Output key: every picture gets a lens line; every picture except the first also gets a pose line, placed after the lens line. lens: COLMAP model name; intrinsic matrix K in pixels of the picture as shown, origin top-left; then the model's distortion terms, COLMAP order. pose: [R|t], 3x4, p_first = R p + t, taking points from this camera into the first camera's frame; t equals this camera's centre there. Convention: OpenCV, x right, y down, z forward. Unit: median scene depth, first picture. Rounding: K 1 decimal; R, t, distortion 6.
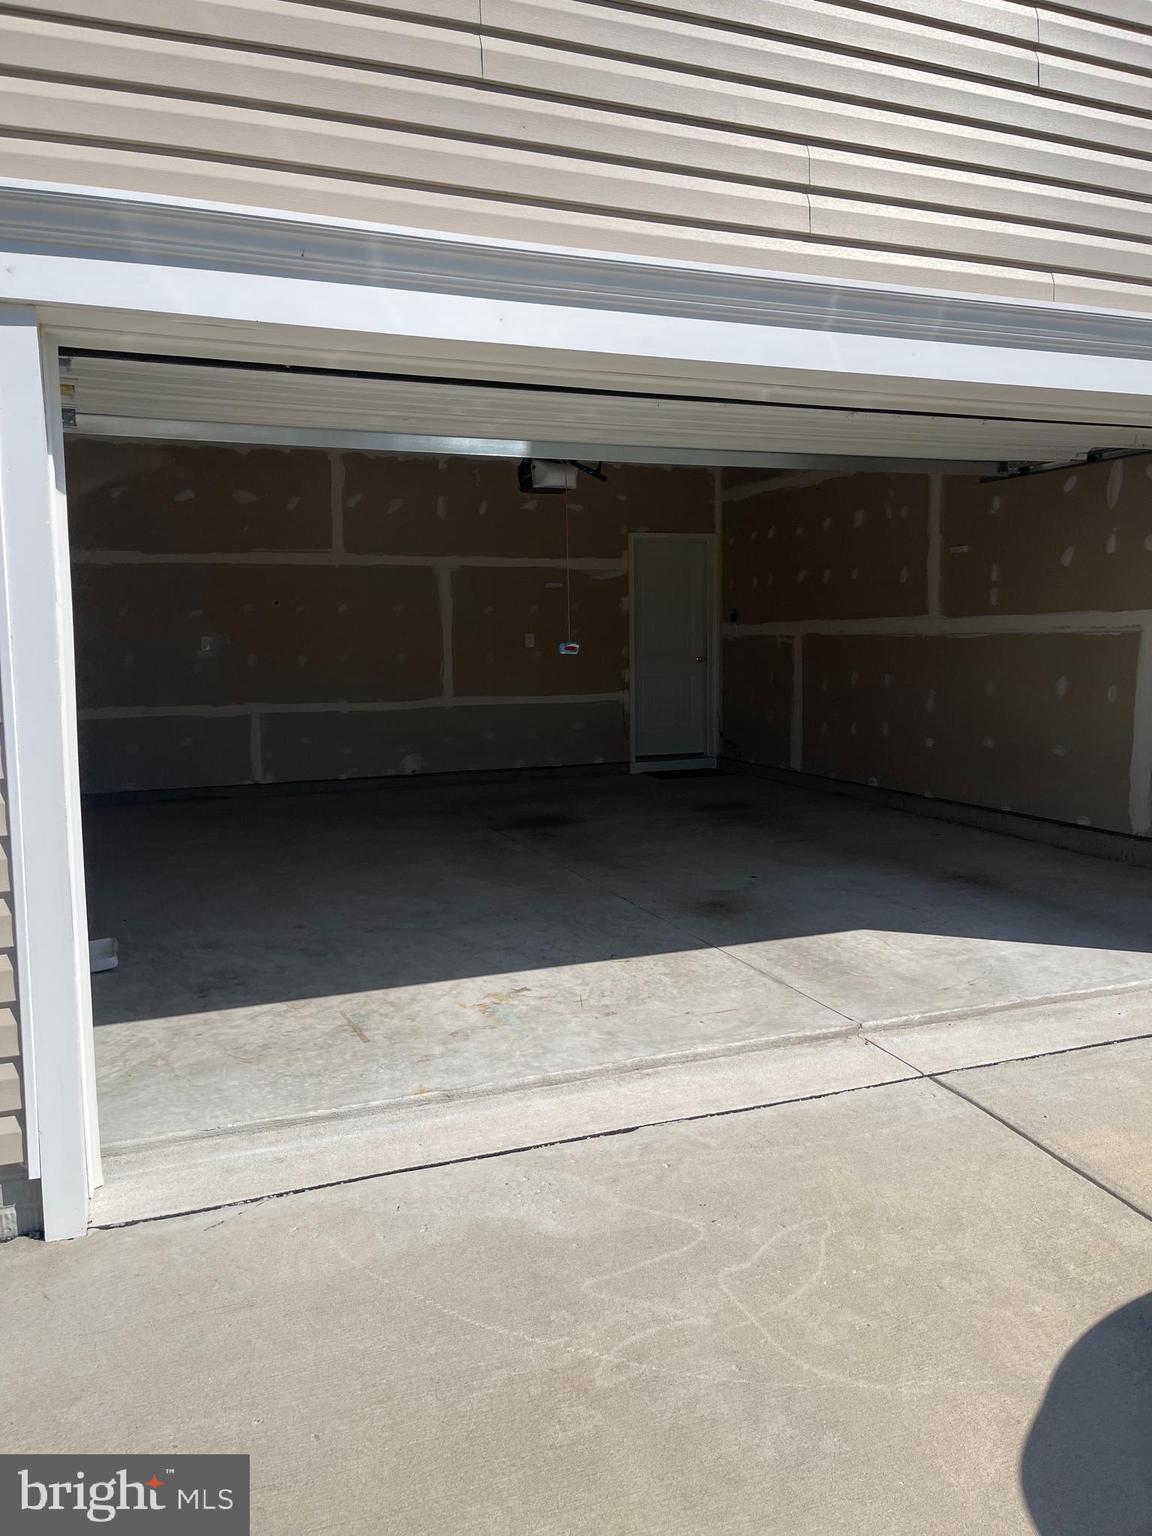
lens RADIAL K [[1155.3, 0, 582.1], [0, 1155.3, 758.1], [0, 0, 1]] dist [0.061676, -0.085963]
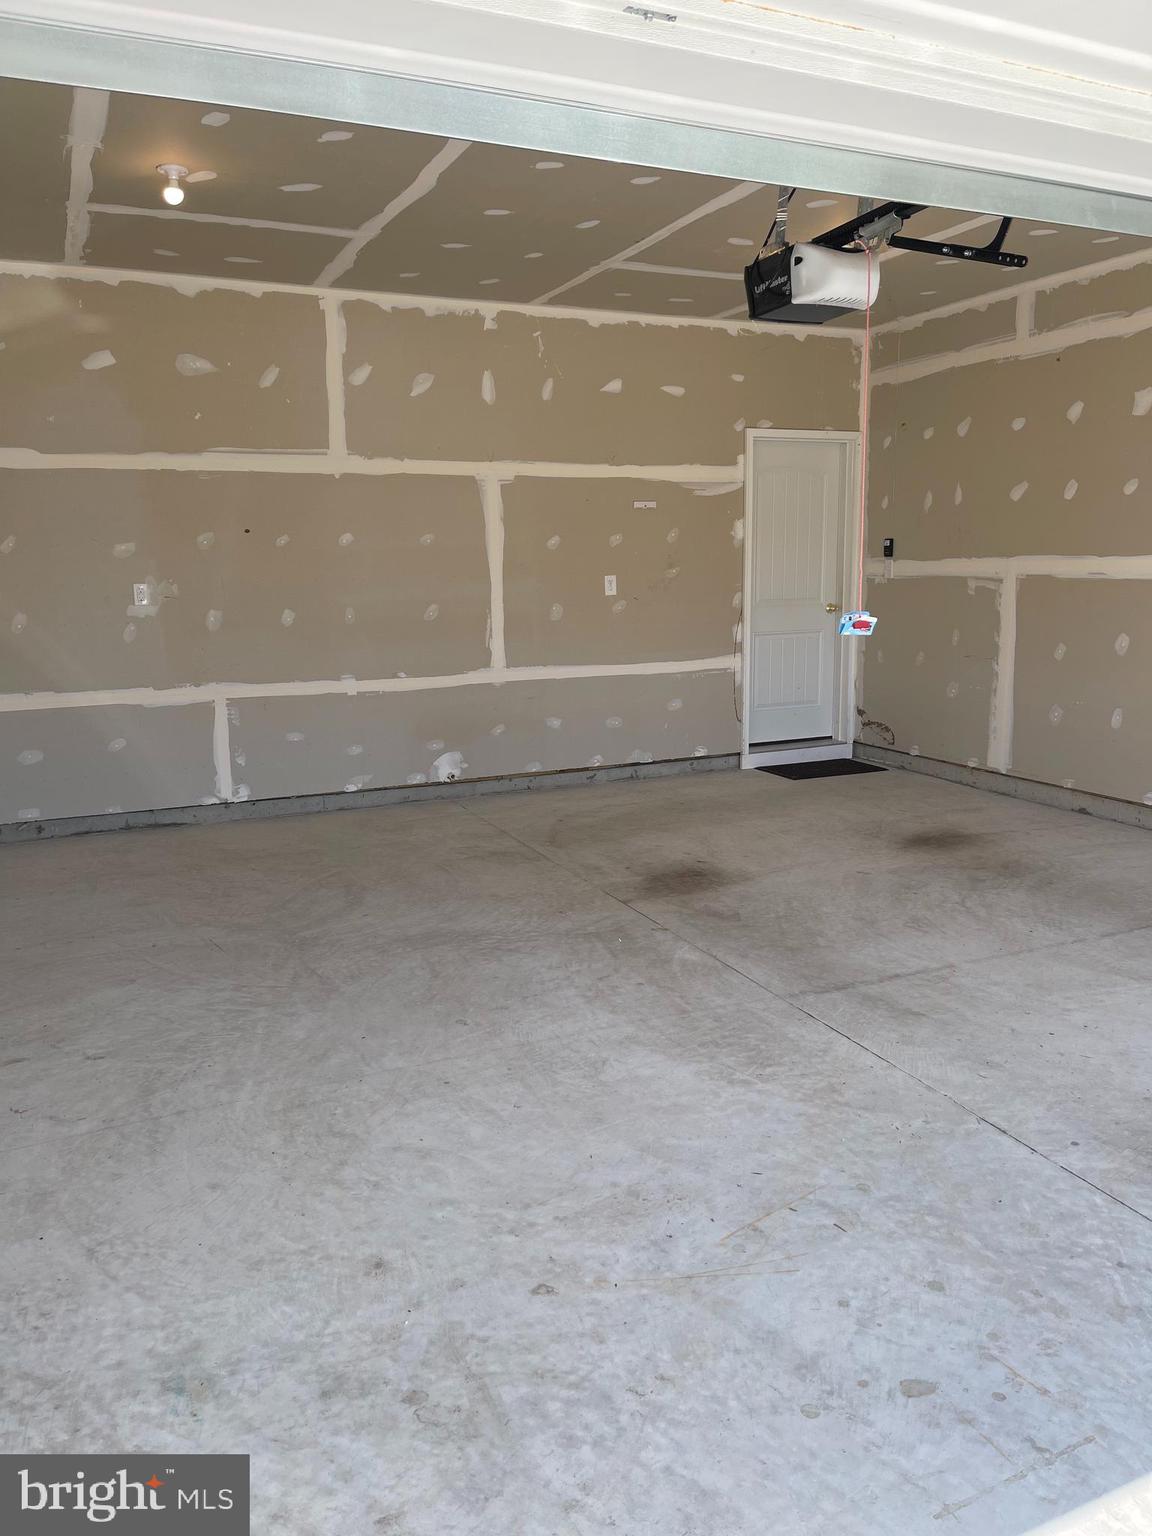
lens RADIAL K [[1161.0, 0, 576.0], [0, 1161.0, 768.0], [0, 0, 1]] dist [0.055598, -0.066195]
pose [[0.999106, -0.009502, 0.041205, -0.099281], [0.006523, 0.997395, 0.071835, -0.043436], [-0.041780, -0.071502, 0.996565, 0.302023]]
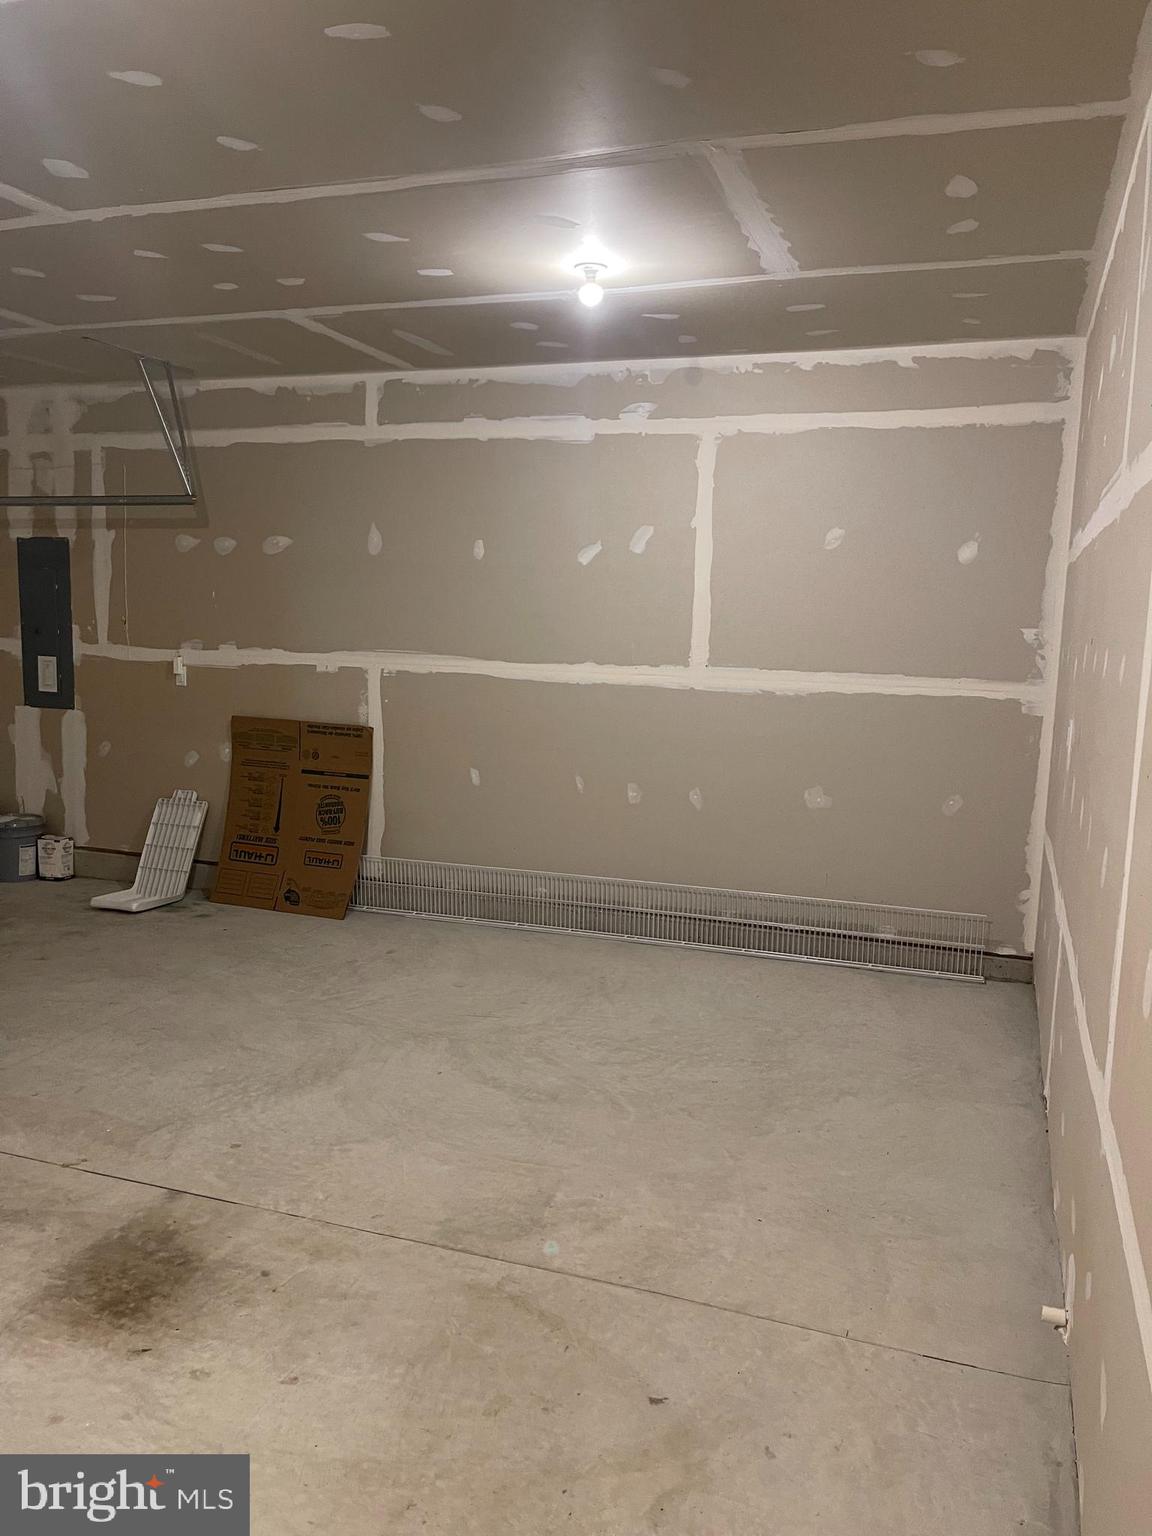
lens RADIAL K [[1154.1, 0, 577.3], [0, 1154.1, 771.2], [0, 0, 1]] dist [0.057615, -0.067948]
pose [[-0.664596, 0.090889, -0.741654, 0.099352], [-0.097843, 0.973442, 0.206972, -0.145877], [0.740769, 0.210119, -0.638053, 1.060293]]
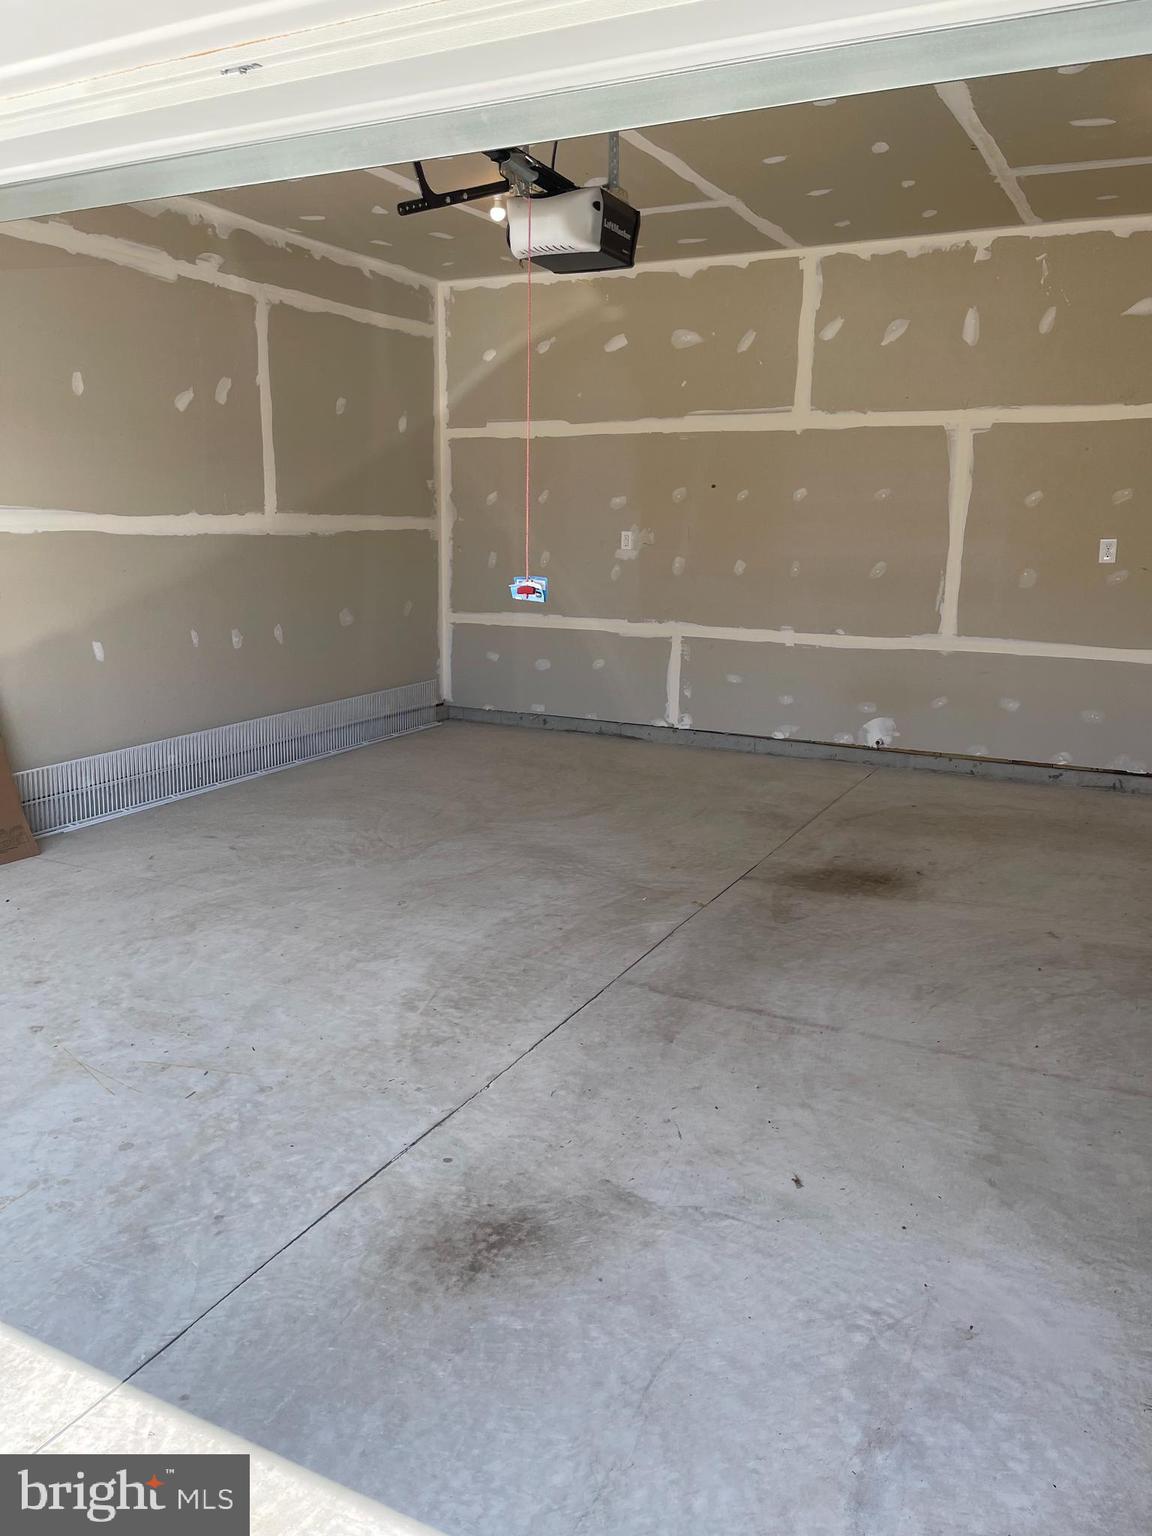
lens RADIAL K [[1155.3, 0, 582.1], [0, 1155.3, 758.1], [0, 0, 1]] dist [0.061676, -0.085963]
pose [[0.649178, 0.176267, -0.739931, 0.239978], [-0.097971, 0.984053, 0.148466, -0.062666], [0.754301, -0.023889, 0.656094, 0.431419]]
